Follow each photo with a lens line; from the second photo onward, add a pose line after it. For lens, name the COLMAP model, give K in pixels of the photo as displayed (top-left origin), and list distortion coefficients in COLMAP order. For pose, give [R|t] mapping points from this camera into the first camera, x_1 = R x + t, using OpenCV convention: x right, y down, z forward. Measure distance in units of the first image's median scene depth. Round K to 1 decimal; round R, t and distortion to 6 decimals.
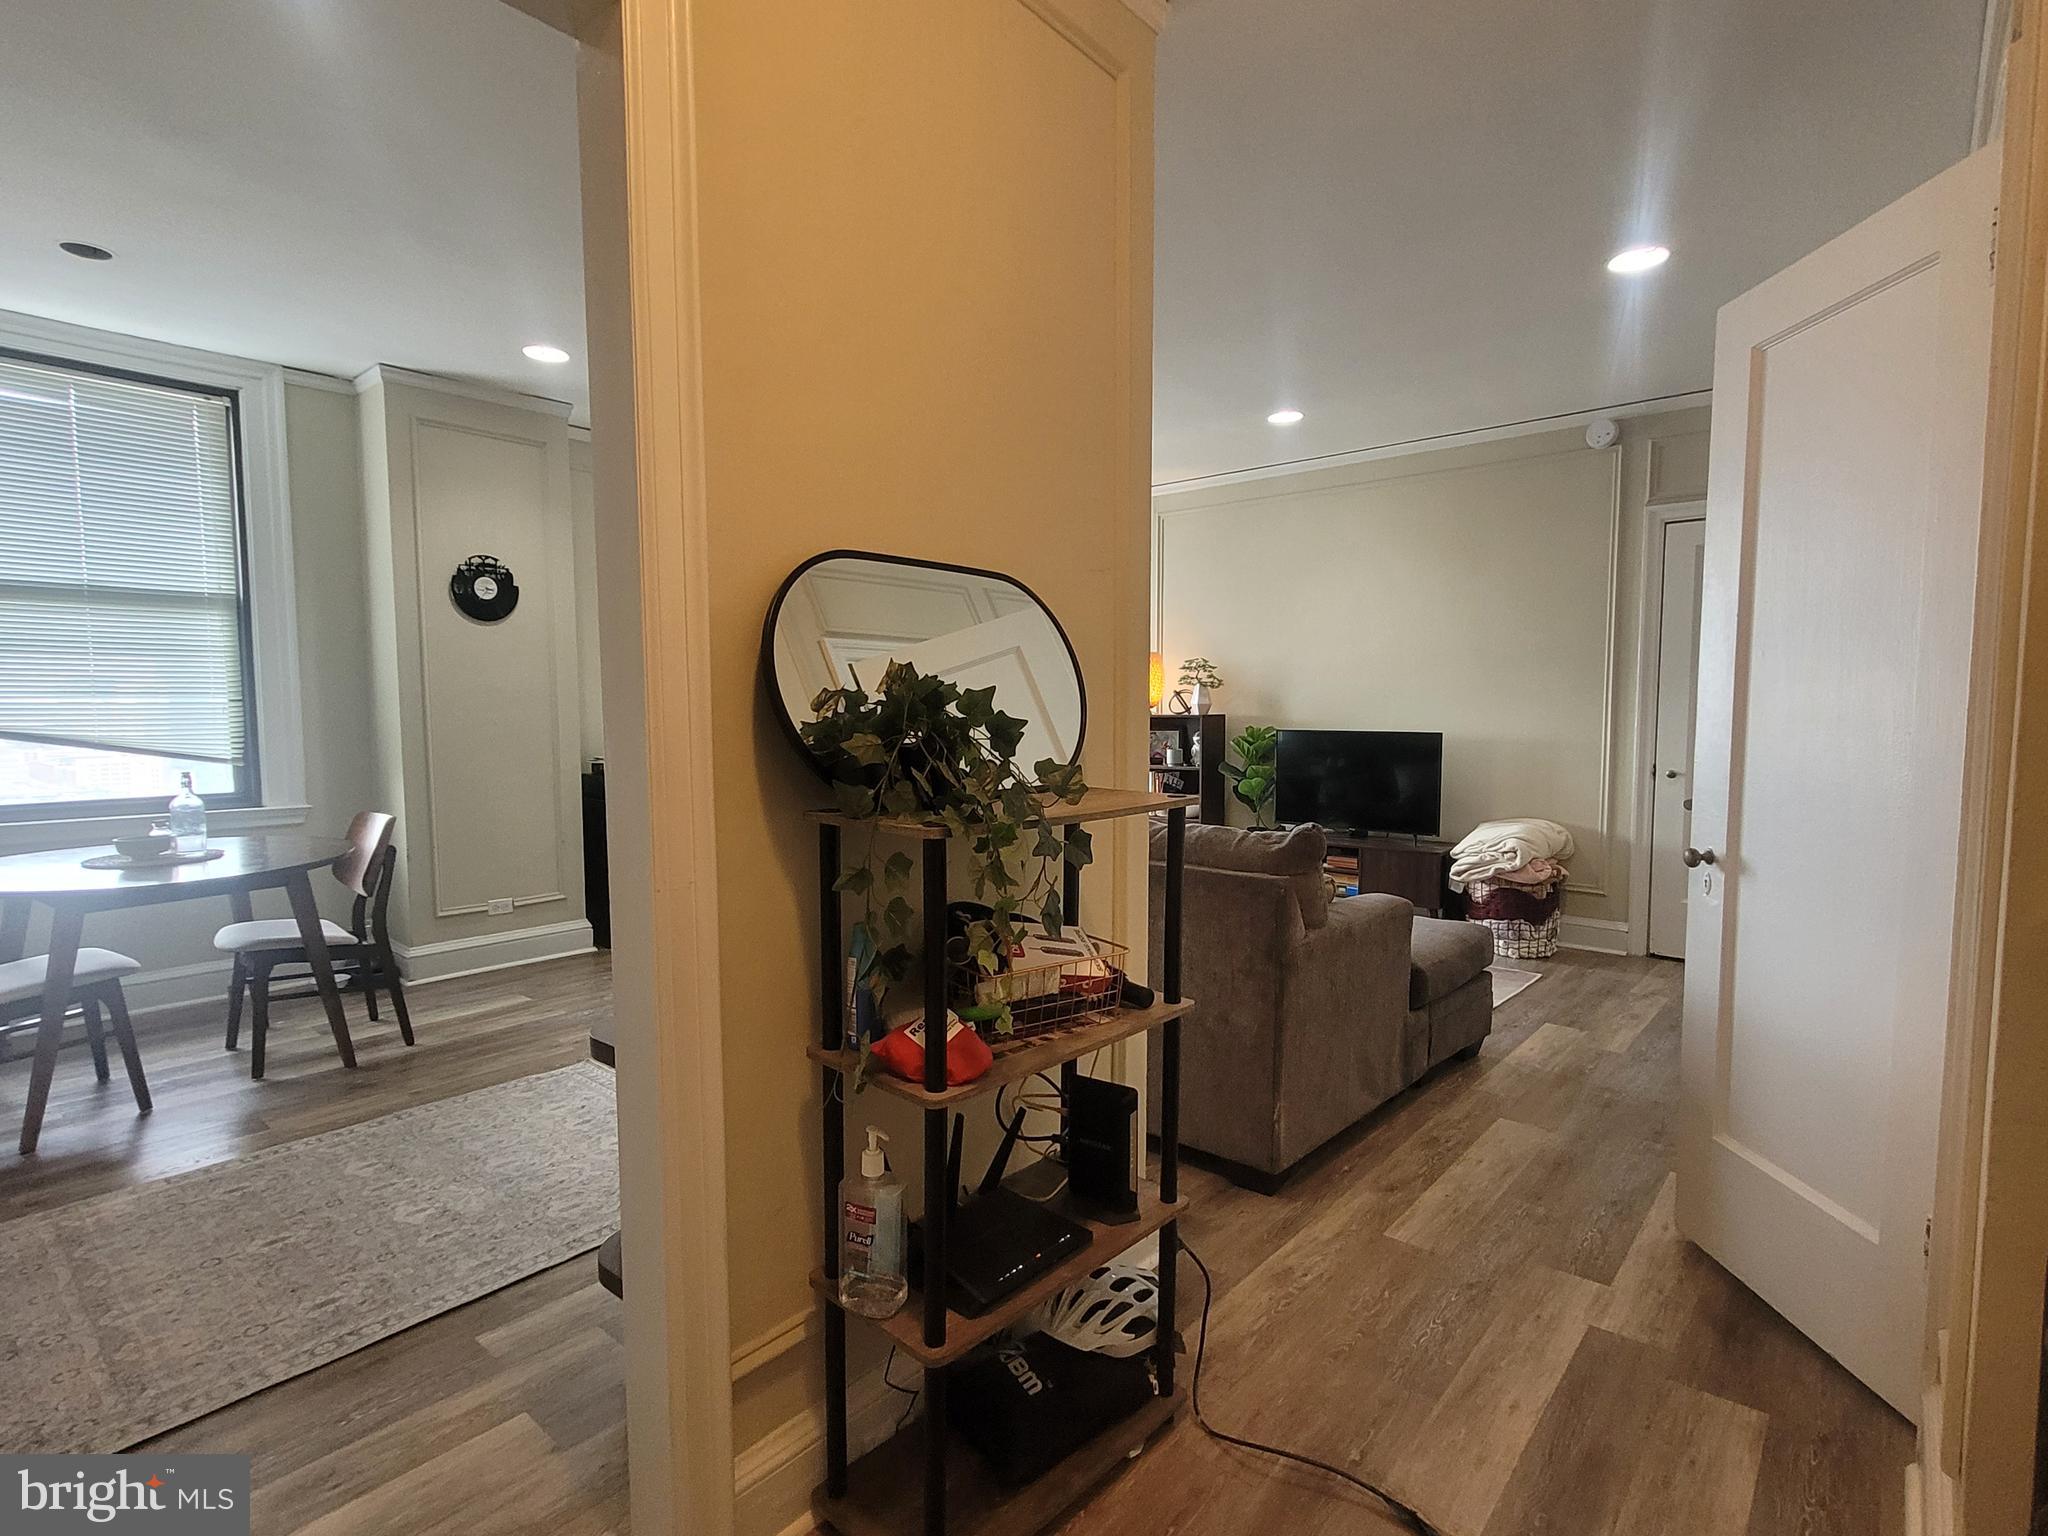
lens RADIAL K [[1018.7, 0, 1029.3], [0, 1018.7, 780.4], [0, 0, 1]] dist [0.007522, -0.002605]
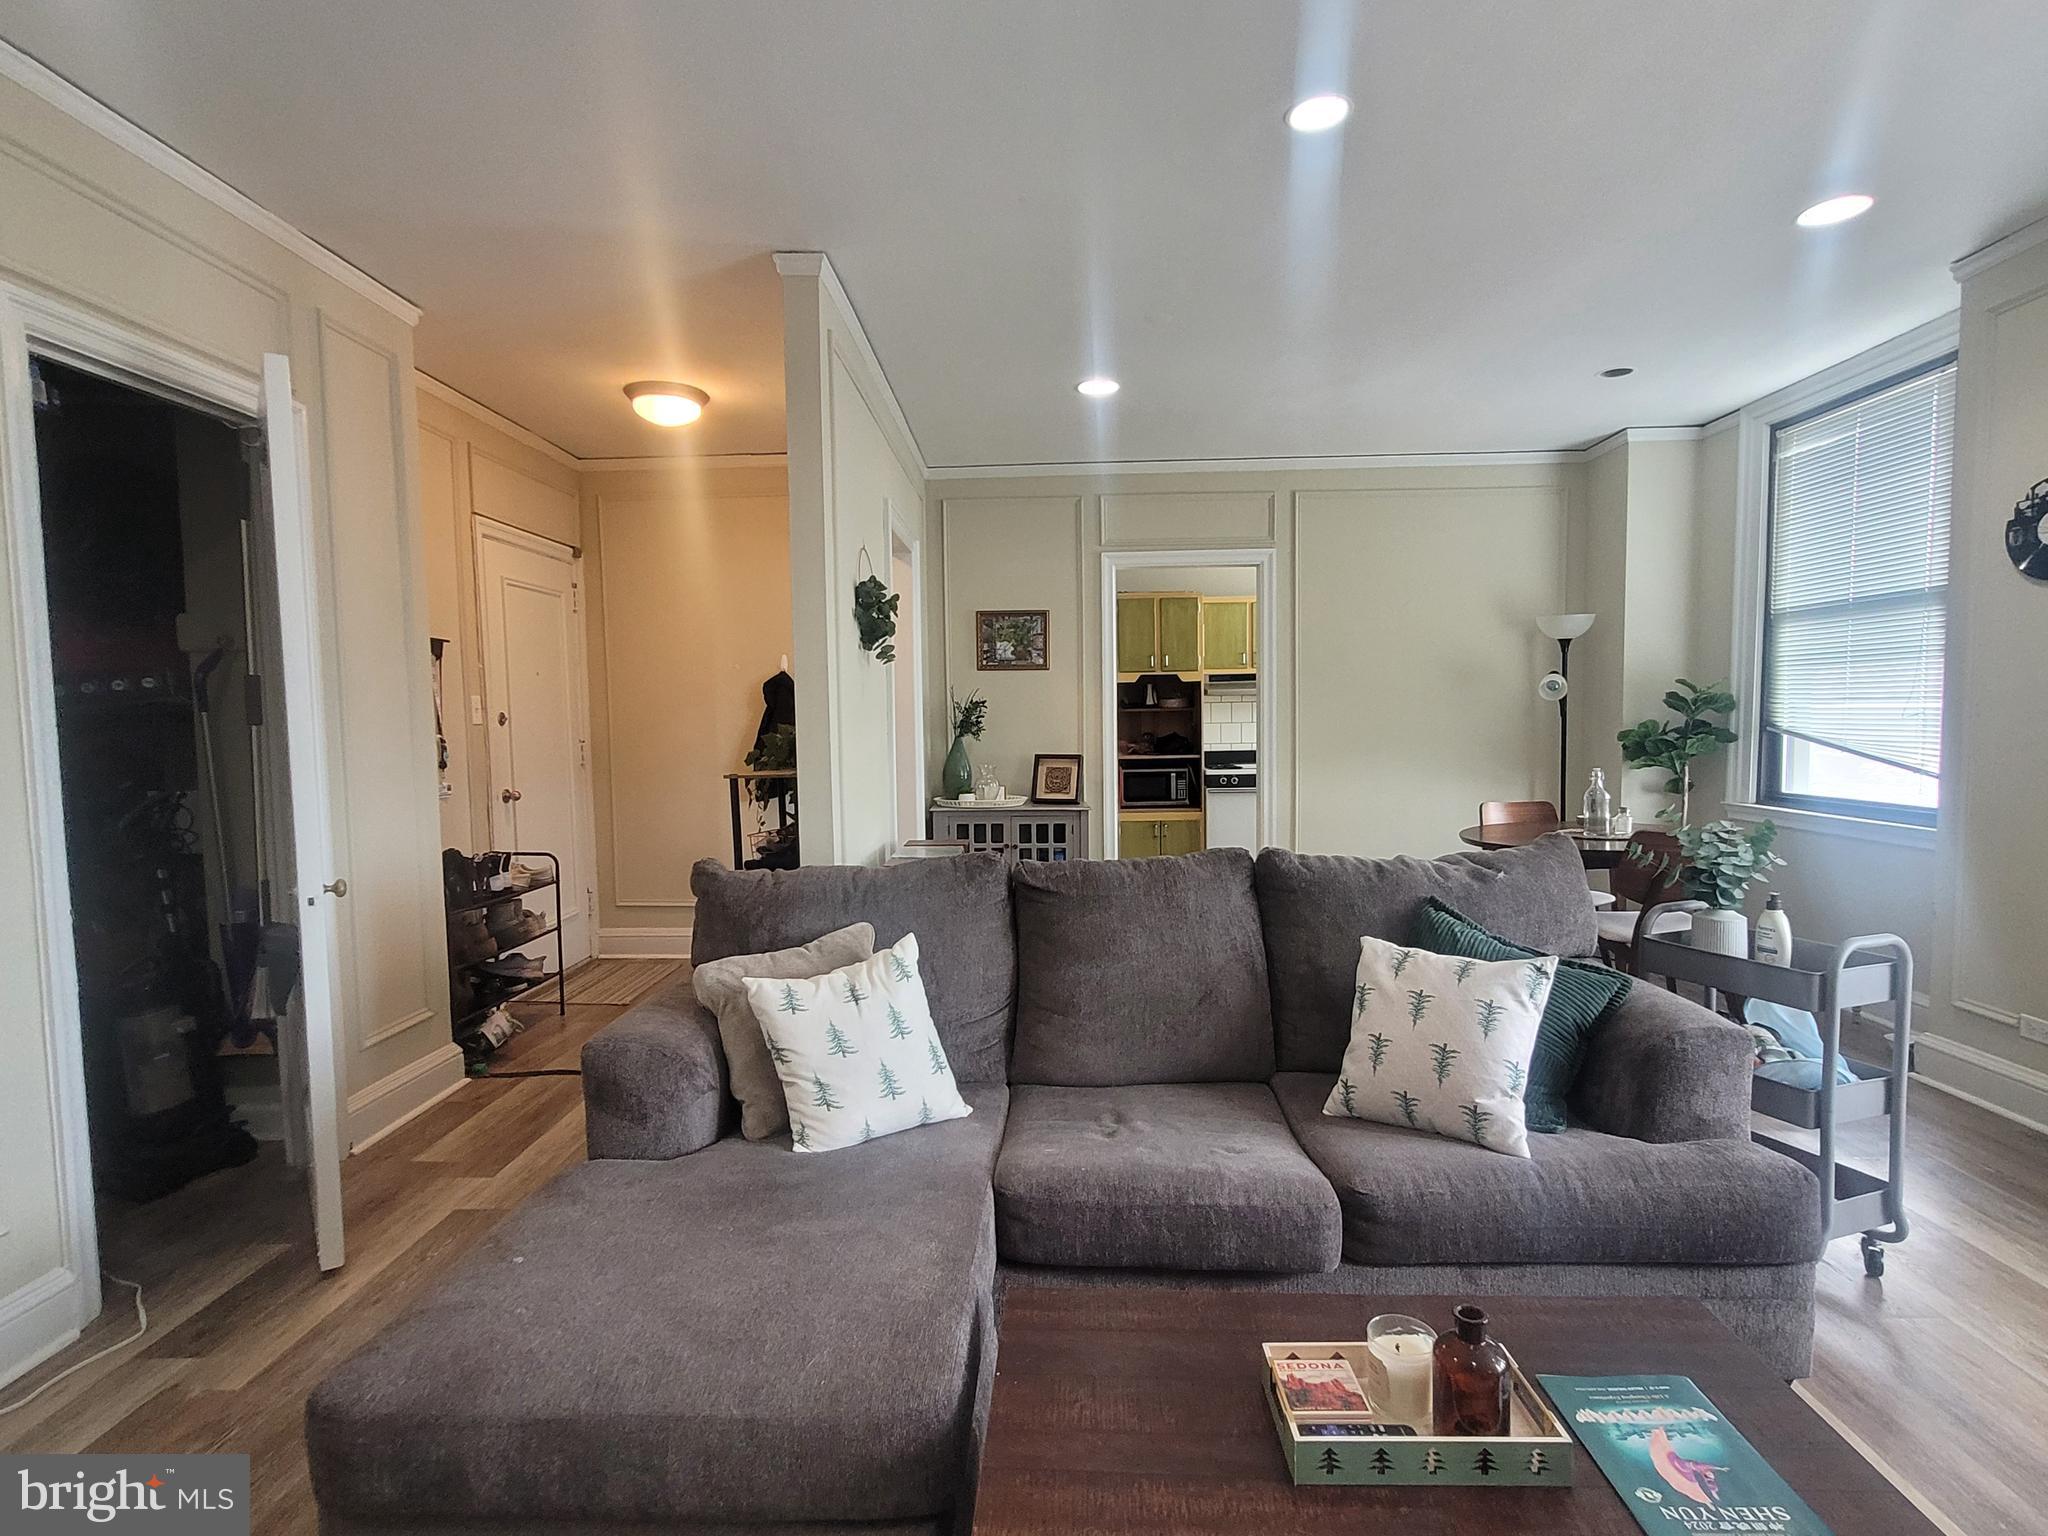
lens RADIAL K [[1018.7, 0, 1028.1], [0, 1018.7, 775.8], [0, 0, 1]] dist [0.007522, -0.002605]
pose [[-0.770450, 0.051349, -0.635429, 0.402296], [-0.029703, 0.992777, 0.116241, -0.099239], [0.636808, 0.108432, -0.763360, 1.199633]]
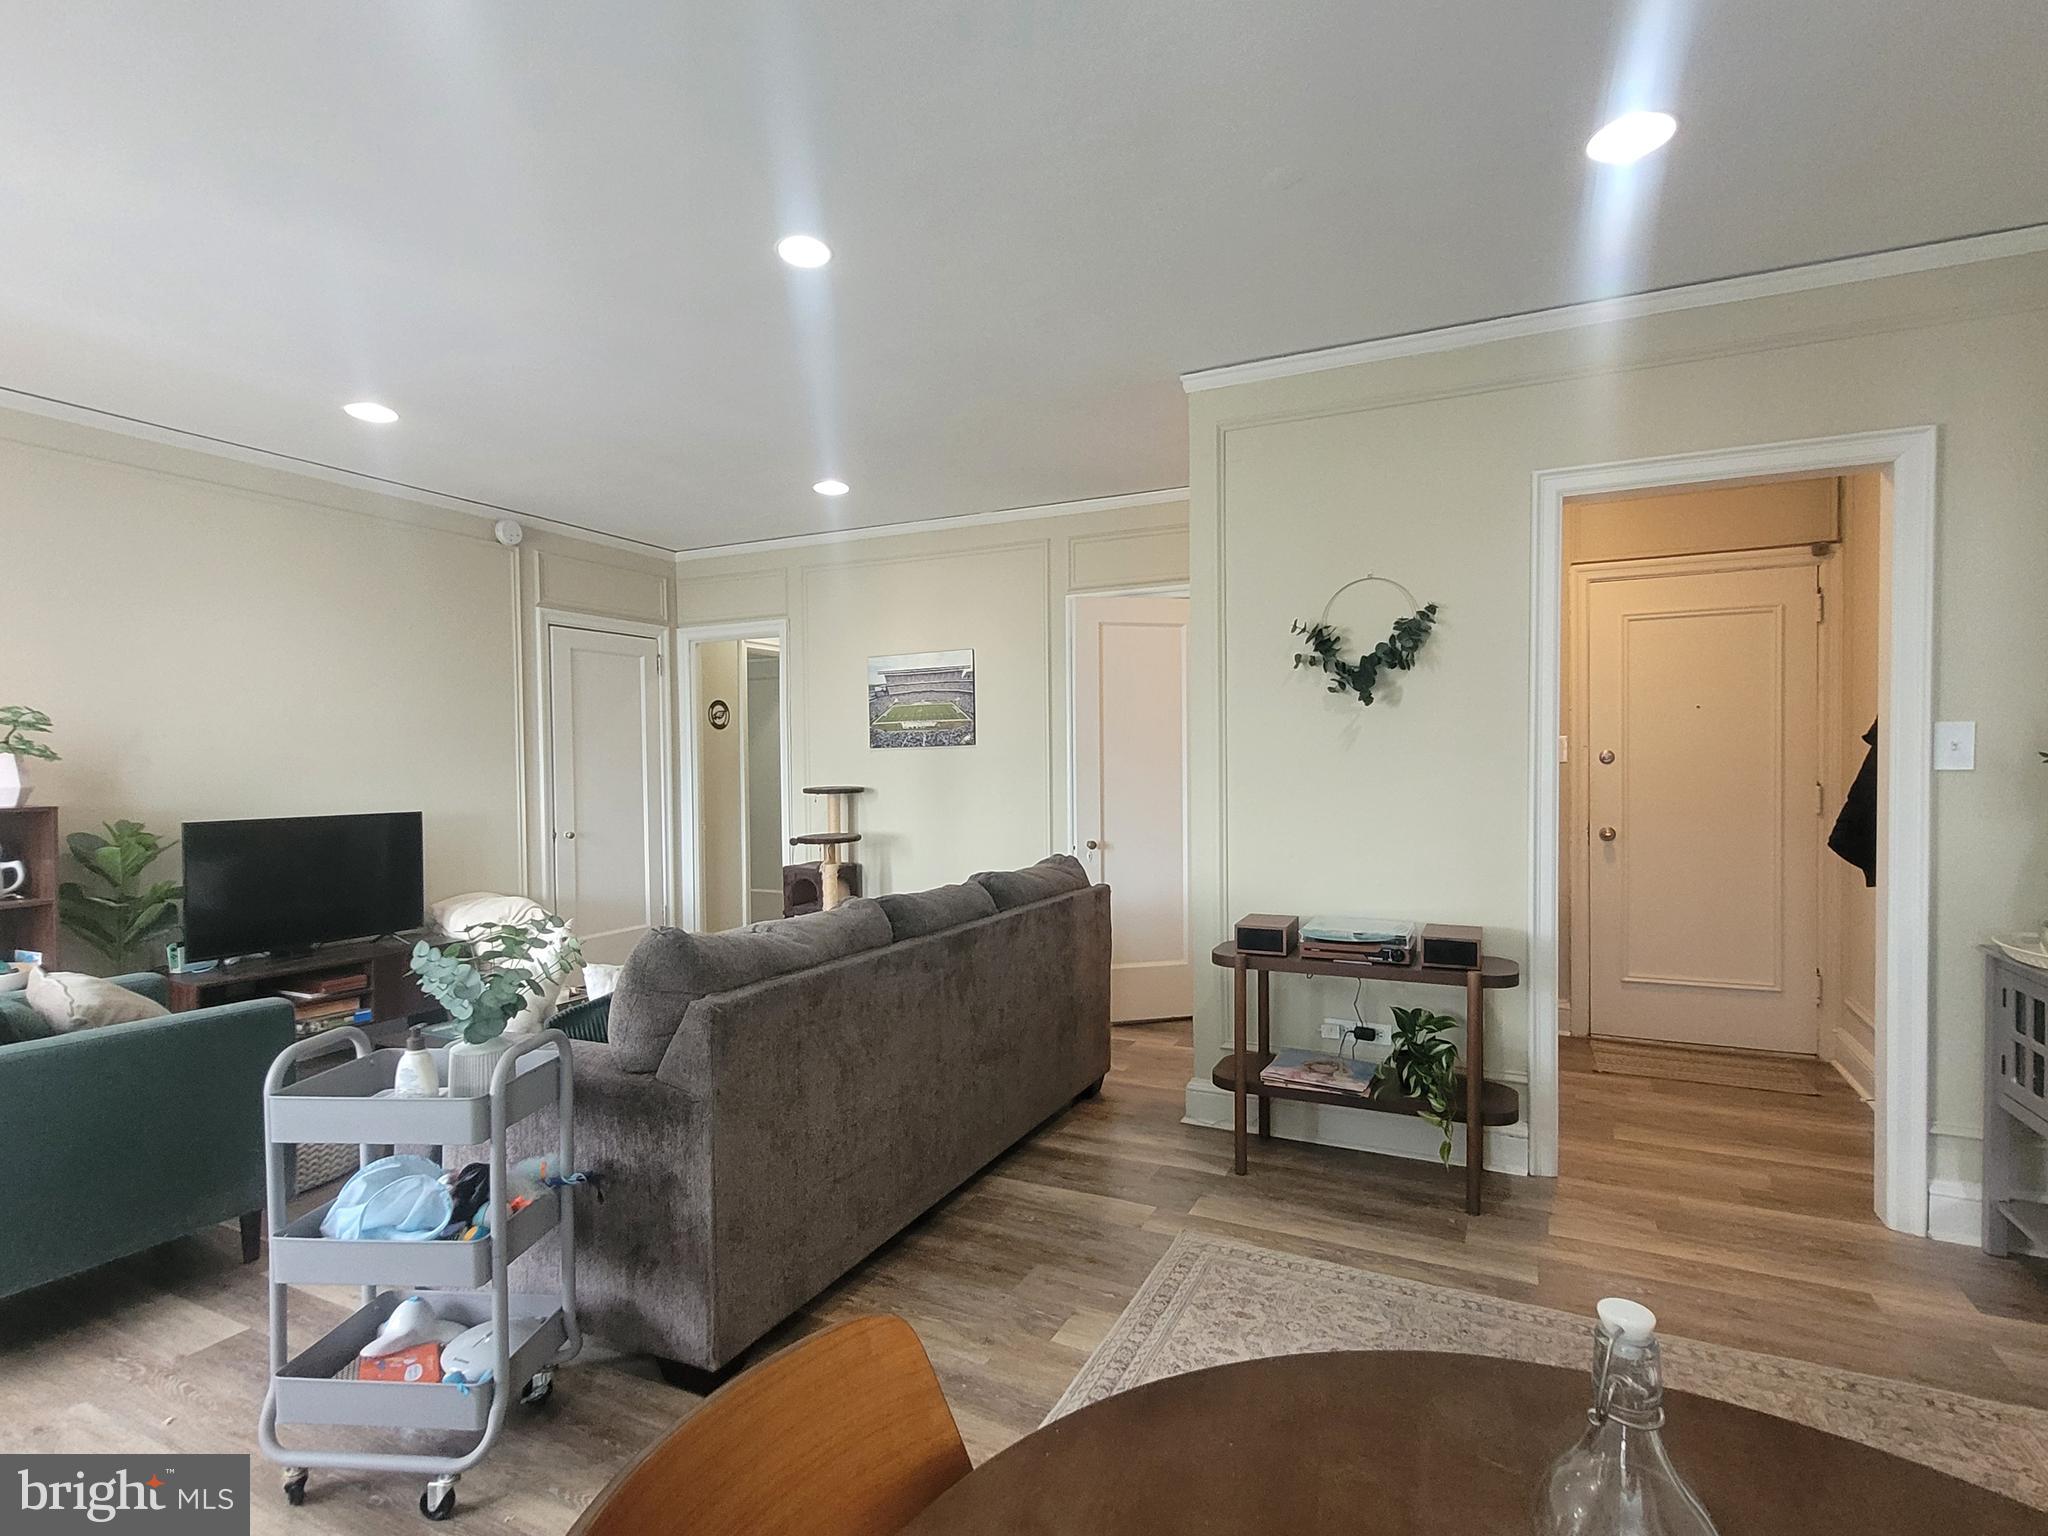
lens RADIAL K [[1018.7, 0, 1022.3], [0, 1018.7, 781.1], [0, 0, 1]] dist [0.007522, -0.002605]
pose [[-0.249516, -0.018111, 0.968201, -0.756443], [0.079166, 0.996097, 0.039035, -0.083932], [-0.965129, 0.086389, -0.247108, 0.887916]]
